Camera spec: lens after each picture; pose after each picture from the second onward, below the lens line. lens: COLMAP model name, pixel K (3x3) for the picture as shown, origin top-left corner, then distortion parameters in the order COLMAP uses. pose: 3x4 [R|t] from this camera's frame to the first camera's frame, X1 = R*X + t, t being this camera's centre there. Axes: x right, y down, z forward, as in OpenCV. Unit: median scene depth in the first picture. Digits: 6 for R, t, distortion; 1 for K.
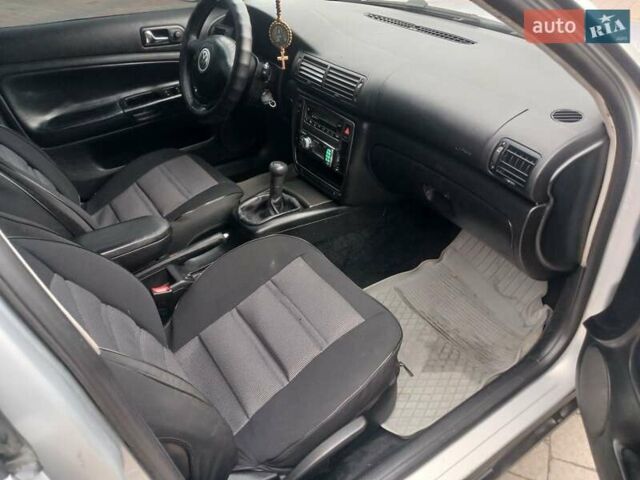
lens RADIAL K [[496.0, 0, 309.3], [0, 496.0, 242.6], [0, 0, 1]] dist [0.086170, -0.155033]
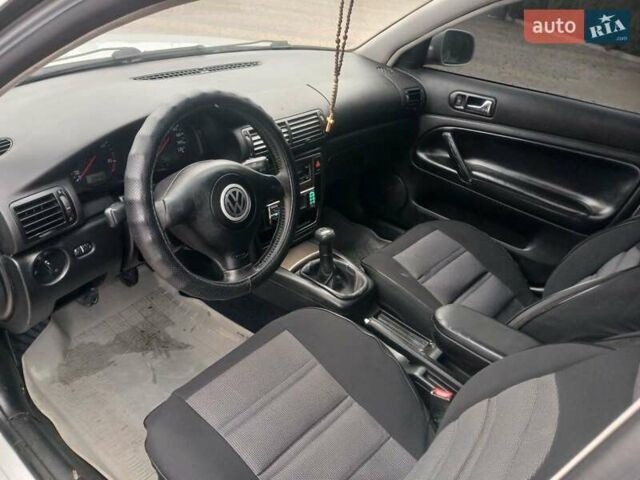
lens RADIAL K [[502.7, 0, 318.6], [0, 502.7, 256.6], [0, 0, 1]] dist [0.061798, -0.106499]
pose [[-0.279622, -0.534397, 0.797641, -0.867227], [0.474033, 0.645618, 0.598723, -0.725179], [-0.834928, 0.545524, 0.072793, 1.015538]]
